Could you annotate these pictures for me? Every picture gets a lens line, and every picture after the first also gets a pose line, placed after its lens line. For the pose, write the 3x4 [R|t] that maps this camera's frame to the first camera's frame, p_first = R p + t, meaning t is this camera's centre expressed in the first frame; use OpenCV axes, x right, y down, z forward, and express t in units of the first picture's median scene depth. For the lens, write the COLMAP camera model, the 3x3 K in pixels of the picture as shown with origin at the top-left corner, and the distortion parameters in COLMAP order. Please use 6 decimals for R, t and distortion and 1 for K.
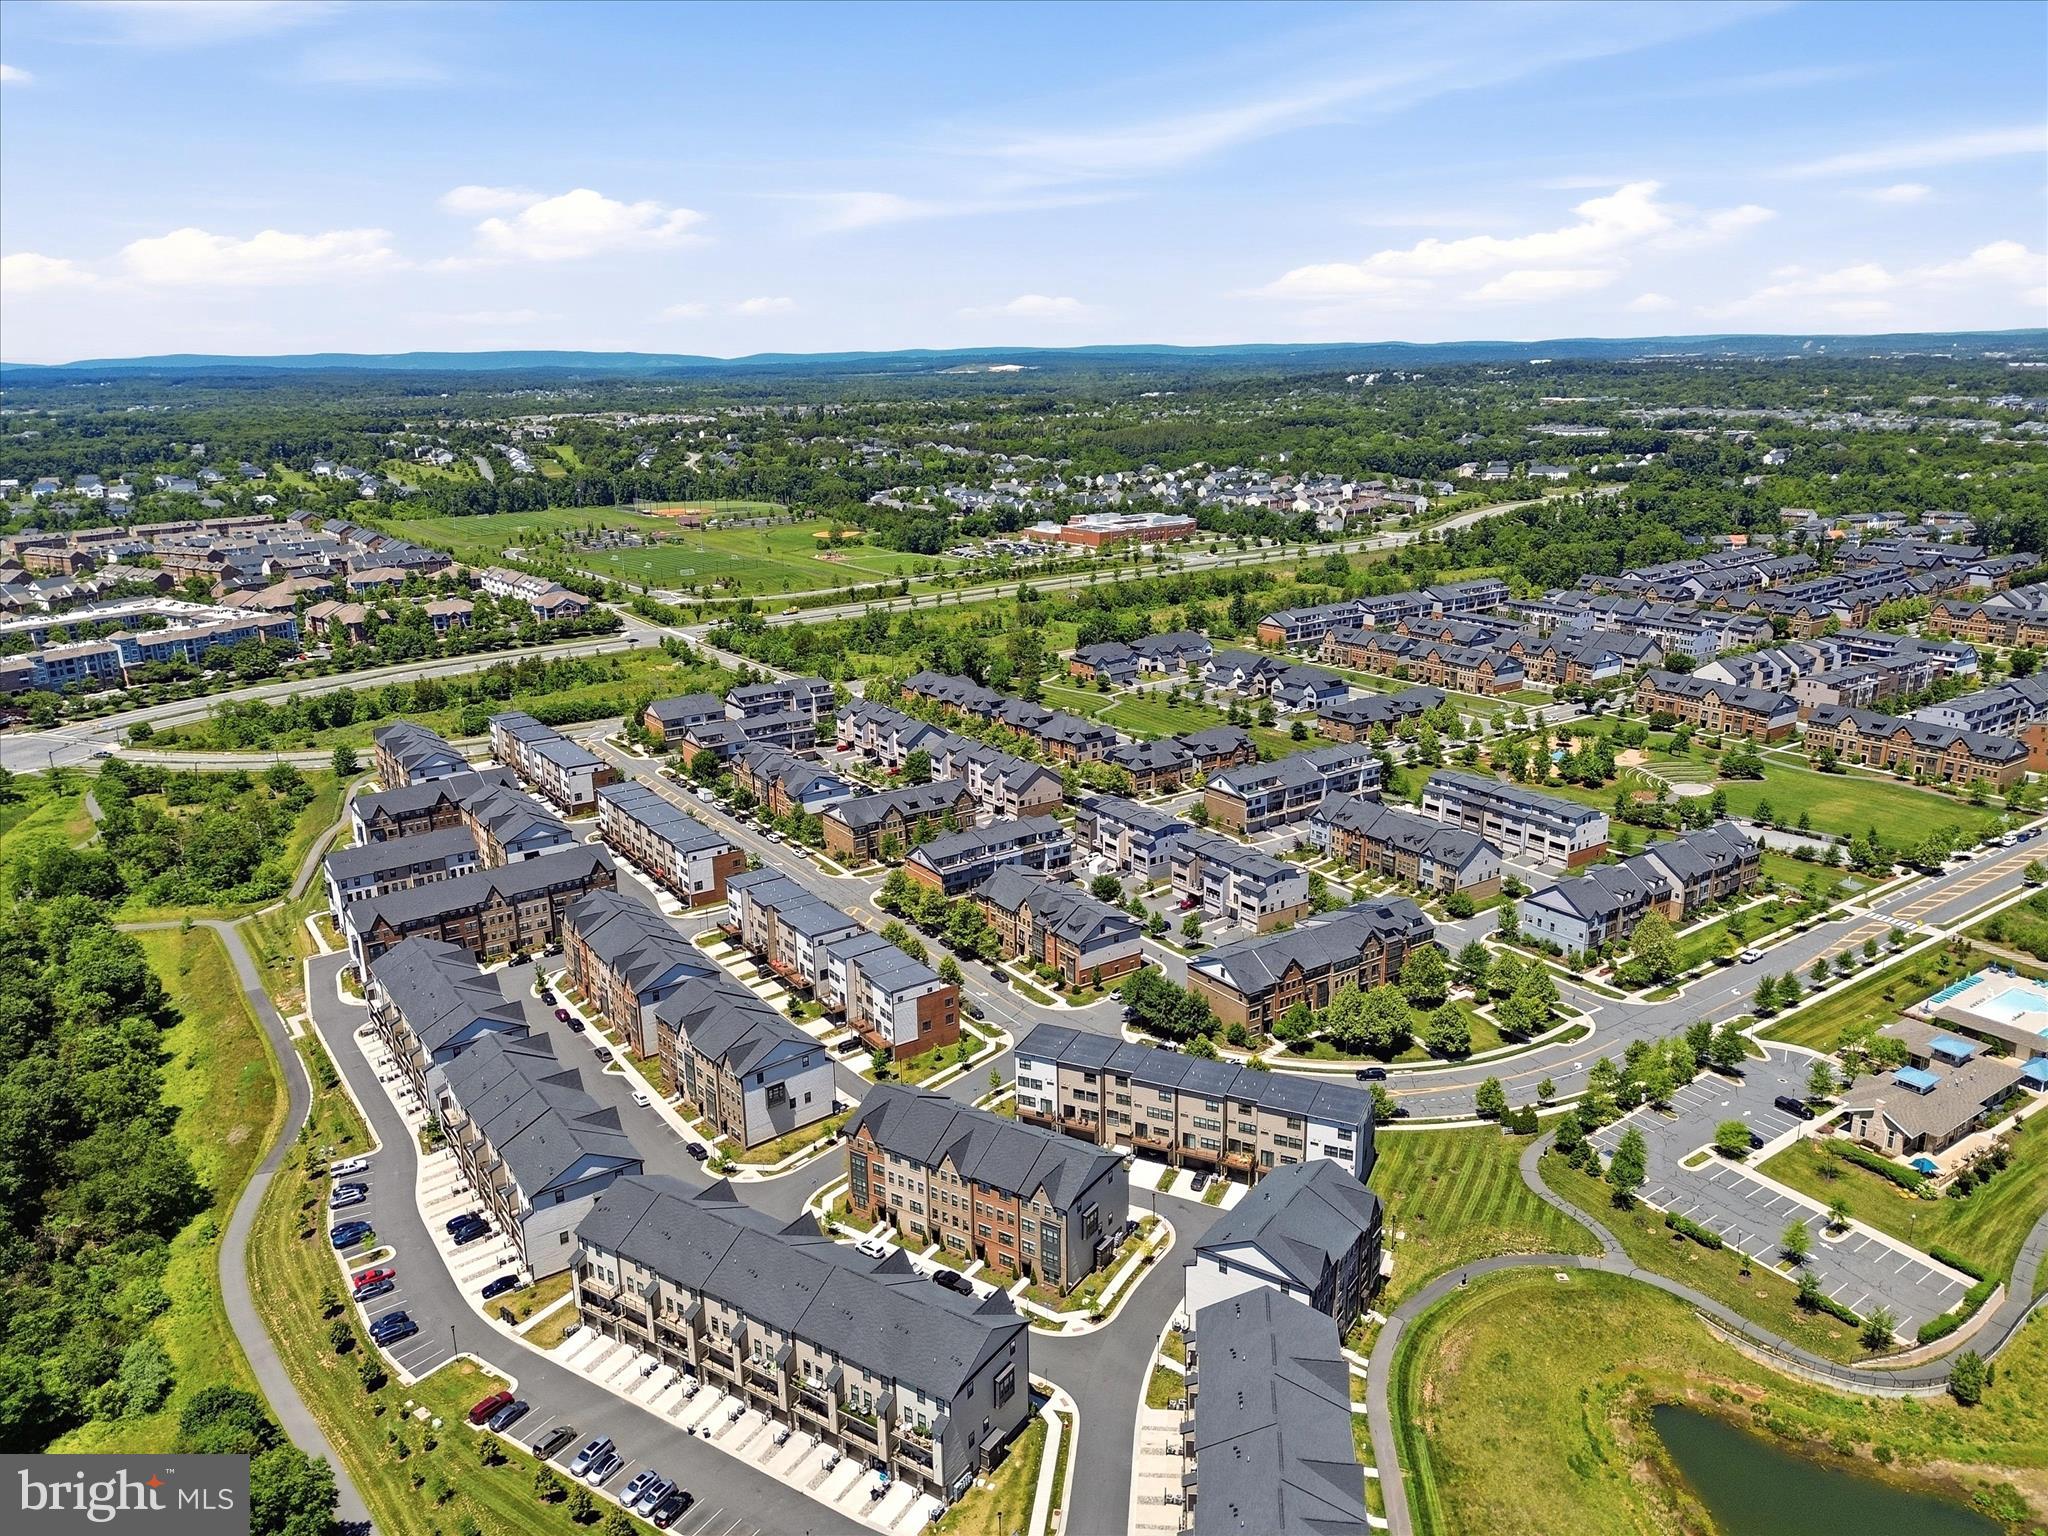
lens RADIAL K [[1446.2, 0, 999.6], [0, 1446.2, 776.3], [0, 0, 1]] dist [0.050021, -0.037360]
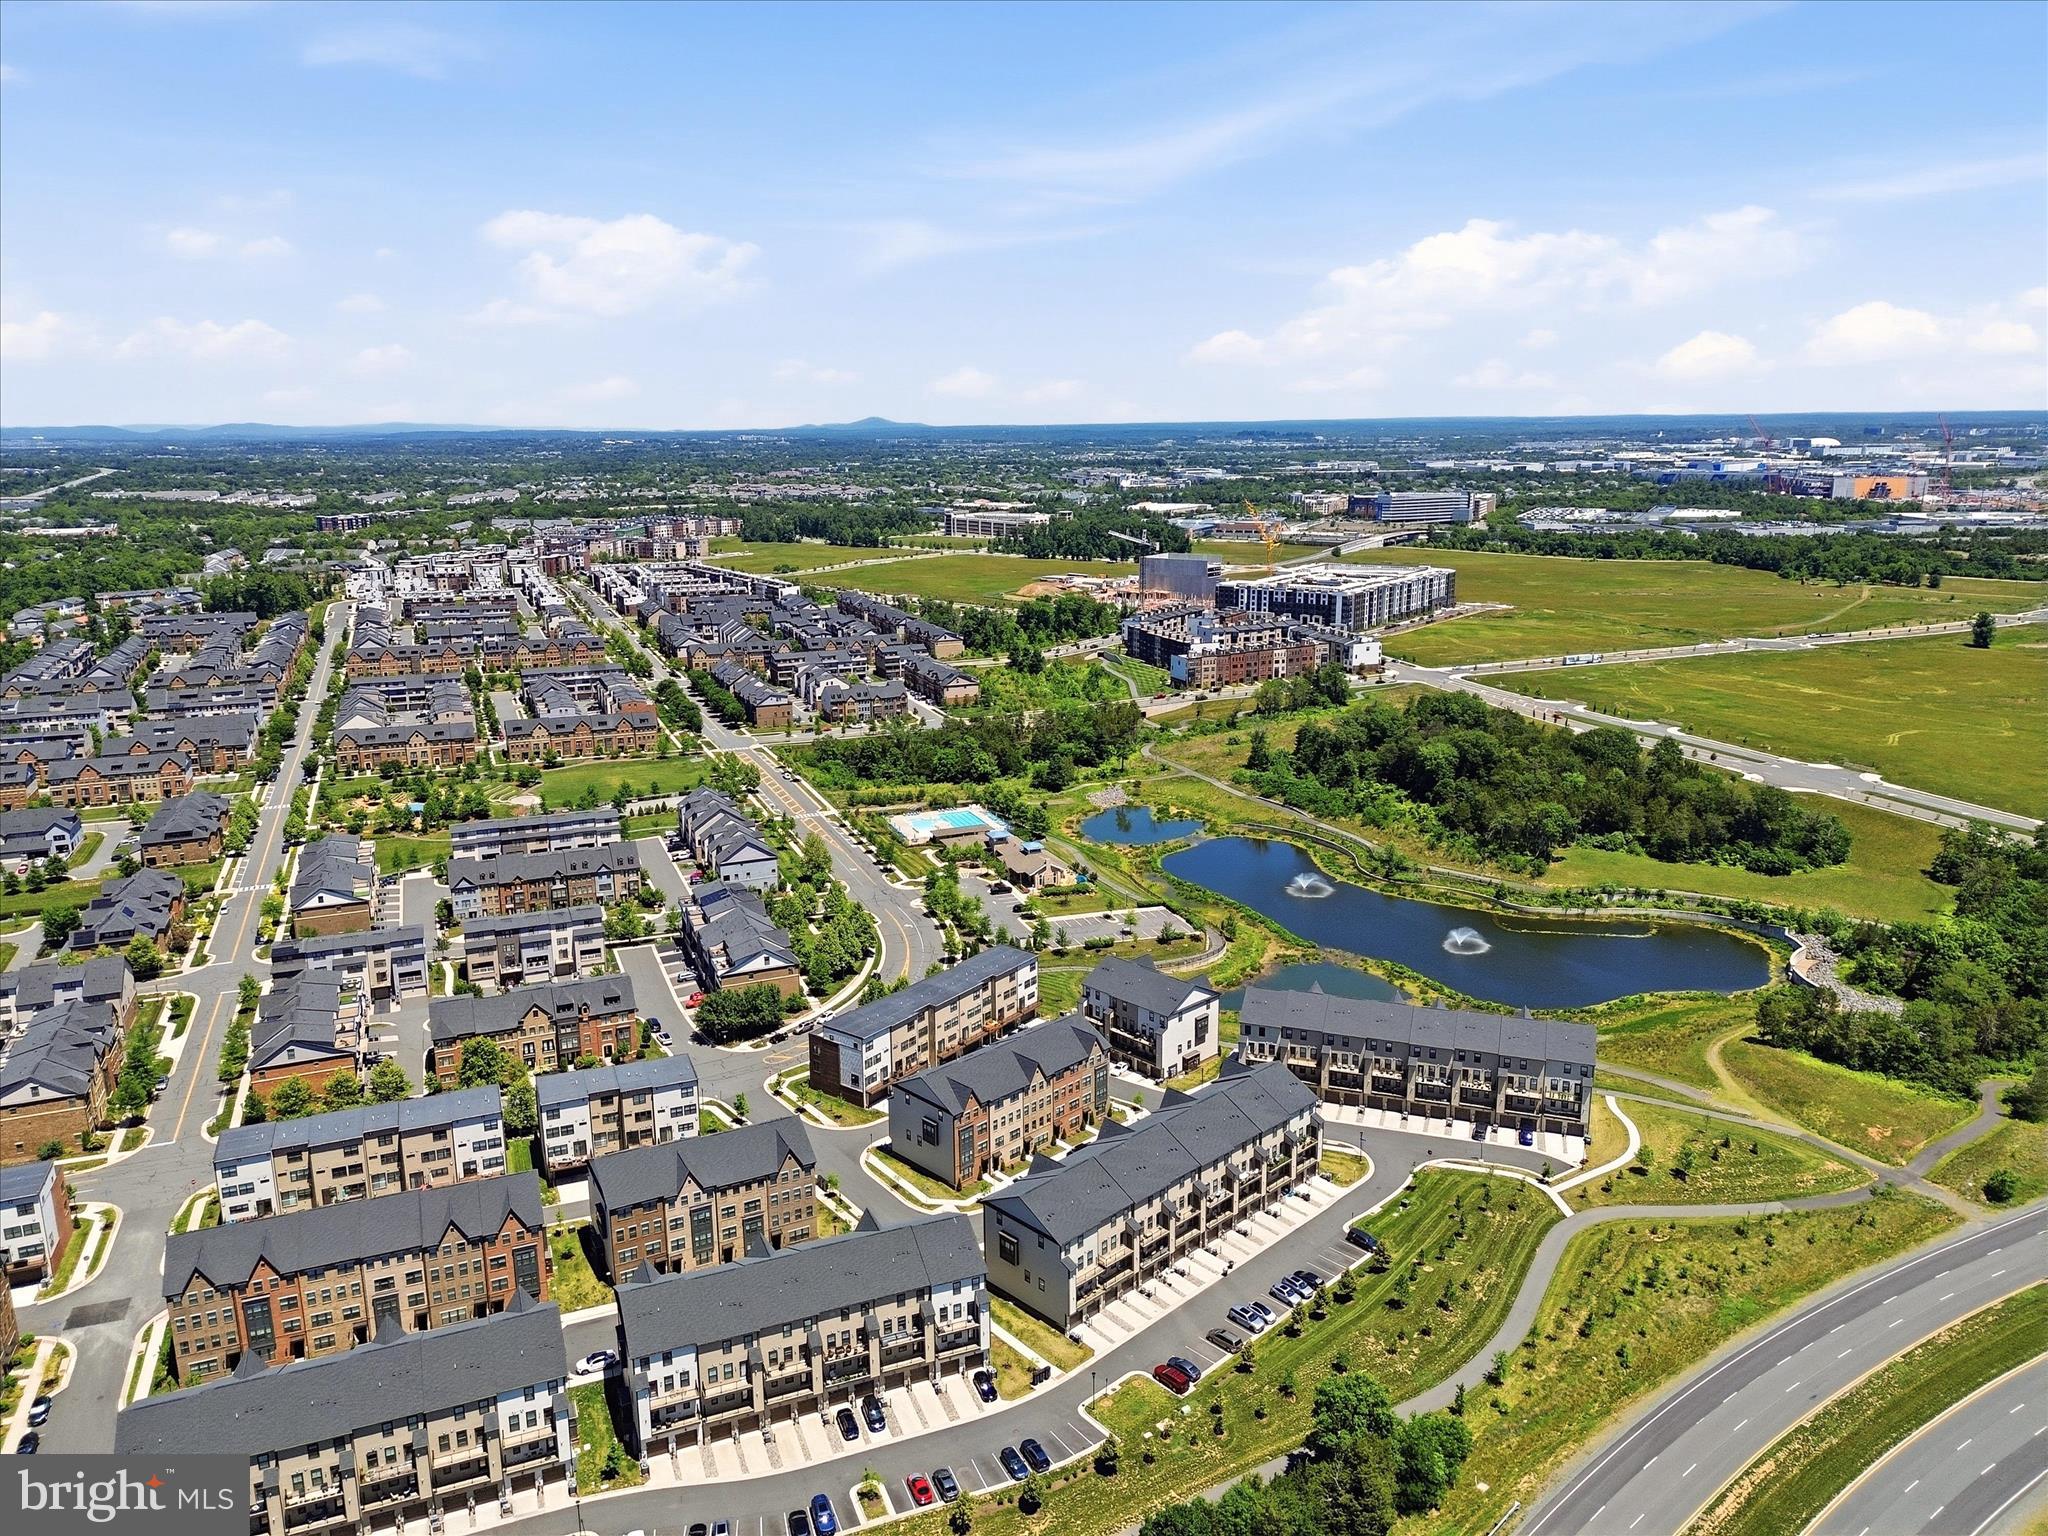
lens RADIAL K [[1446.2, 0, 999.6], [0, 1446.2, 776.3], [0, 0, 1]] dist [0.050021, -0.037360]
pose [[0.228326, -0.222192, 0.947891, -1.076560], [0.283375, 0.946623, 0.153636, -0.159167], [-0.931432, 0.233530, 0.279102, 0.591335]]
